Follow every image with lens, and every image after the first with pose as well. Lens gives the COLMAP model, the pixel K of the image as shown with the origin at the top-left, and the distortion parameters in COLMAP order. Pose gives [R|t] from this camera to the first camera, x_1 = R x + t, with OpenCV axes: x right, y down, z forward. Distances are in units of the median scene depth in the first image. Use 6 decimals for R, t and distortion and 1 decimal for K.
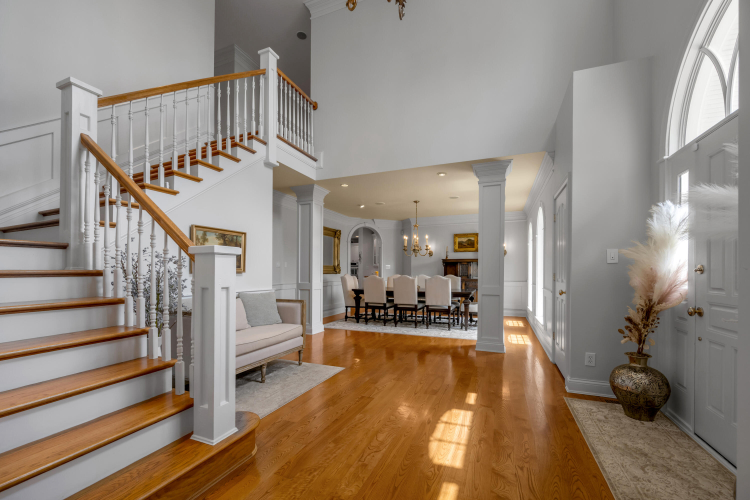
lens RADIAL K [[302.4, 0, 375.6], [0, 302.4, 272.7], [0, 0, 1]] dist [0.000304, 0.000024]
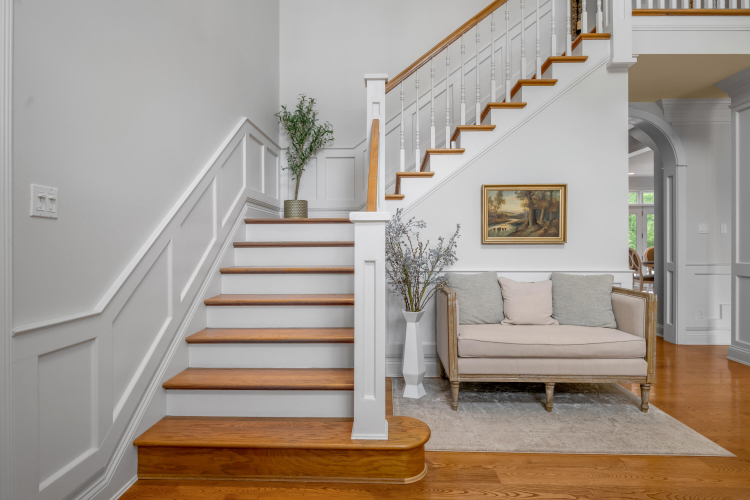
lens RADIAL K [[399.4, 0, 375.9], [0, 399.4, 242.8], [0, 0, 1]] dist [-0.002538, -0.000484]
pose [[0.358479, -0.002575, -0.933534, 0.280137], [0.000466, 0.999997, -0.002579, 0.000598], [0.933538, 0.000490, 0.358479, 0.315275]]
